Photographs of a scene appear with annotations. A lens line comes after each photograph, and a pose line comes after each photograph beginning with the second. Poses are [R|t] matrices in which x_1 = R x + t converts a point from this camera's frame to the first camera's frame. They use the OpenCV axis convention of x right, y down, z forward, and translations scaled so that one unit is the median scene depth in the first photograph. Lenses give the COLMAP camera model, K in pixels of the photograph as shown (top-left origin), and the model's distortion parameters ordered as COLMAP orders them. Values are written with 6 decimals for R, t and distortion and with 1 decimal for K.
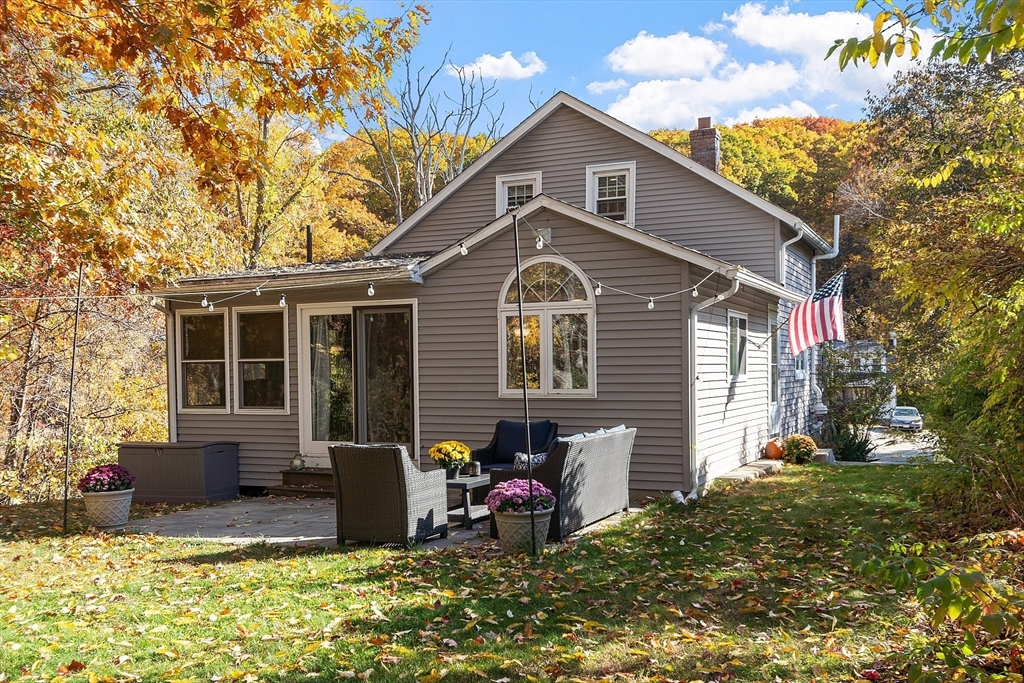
lens RADIAL K [[965.3, 0, 507.4], [0, 965.3, 402.3], [0, 0, 1]] dist [0.007253, 0.002771]
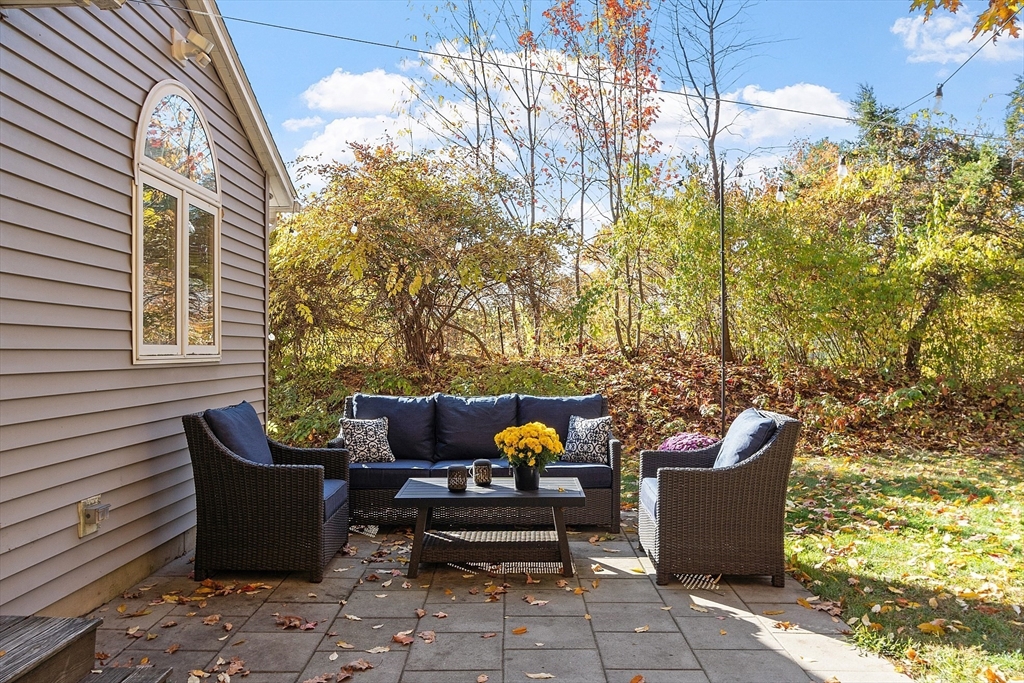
lens RADIAL K [[754.3, 0, 513.6], [0, 754.3, 354.5], [0, 0, 1]] dist [0.000786, 0.000292]
pose [[-0.428821, -0.000745, 0.903389, -0.352629], [0.034819, 0.999243, 0.017352, -0.008264], [-0.902718, 0.038896, -0.428470, 0.892617]]
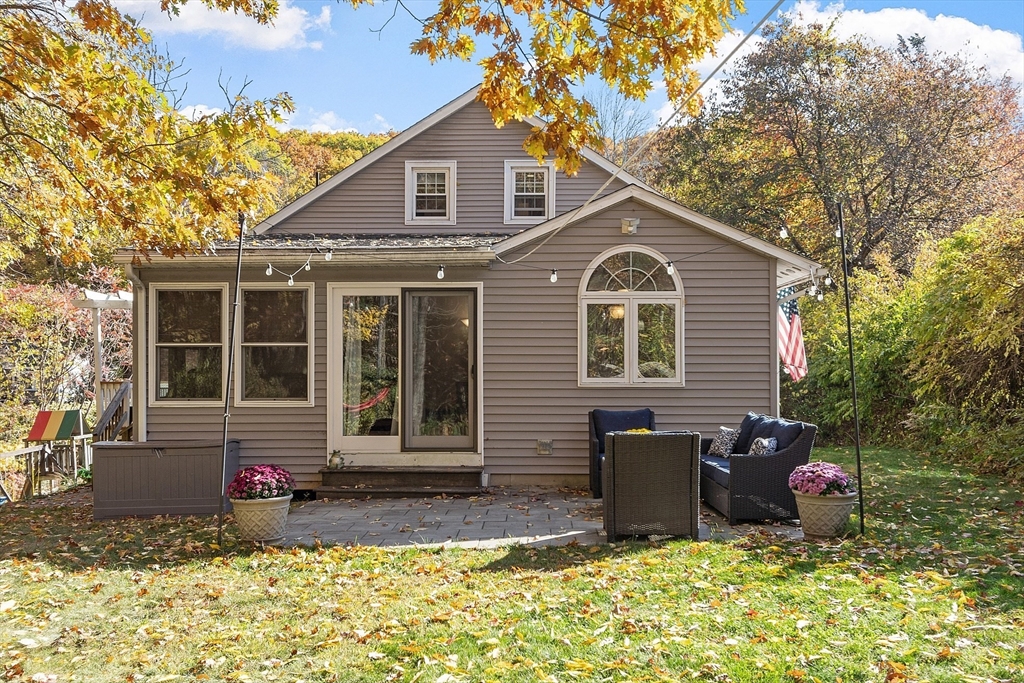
lens RADIAL K [[956.2, 0, 513.3], [0, 956.2, 365.4], [0, 0, 1]] dist [0.008827, 0.002194]
pose [[0.913860, 0.011617, 0.405862, -0.416774], [0.004260, 0.999261, -0.038194, 0.009210], [-0.406006, 0.036633, 0.913136, 0.127191]]
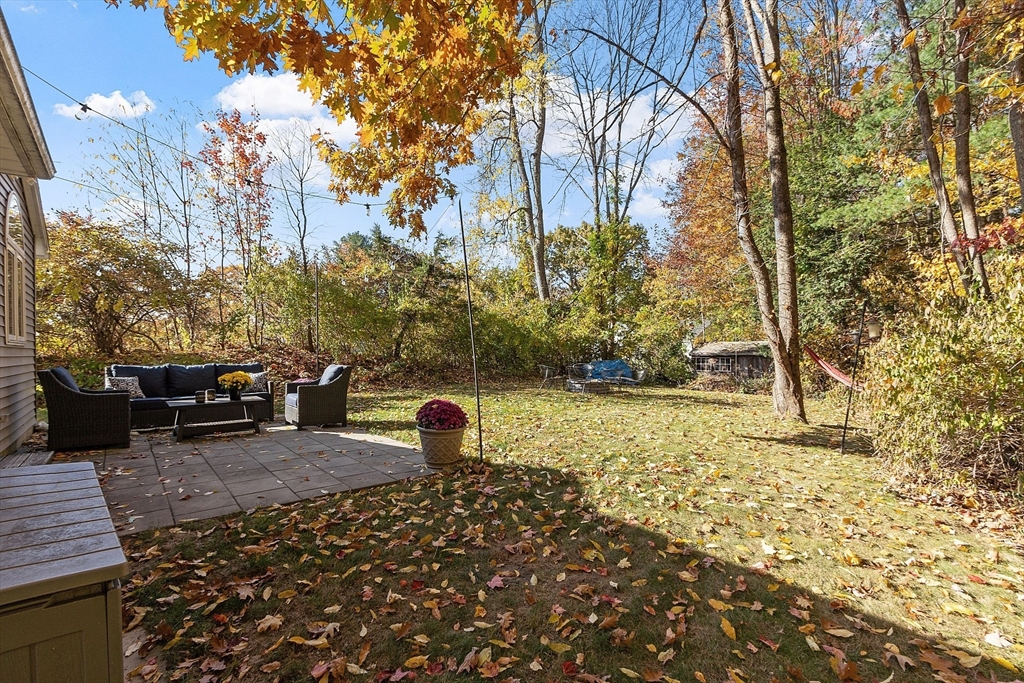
lens RADIAL K [[460.4, 0, 512.0], [0, 460.4, 341.5], [0, 0, 1]] dist [0.000952, 0.000003]
pose [[-0.916359, 0.021561, 0.399776, -0.501566], [0.027391, 0.999585, 0.008876, 0.000954], [-0.399419, 0.019084, -0.916570, 1.063525]]
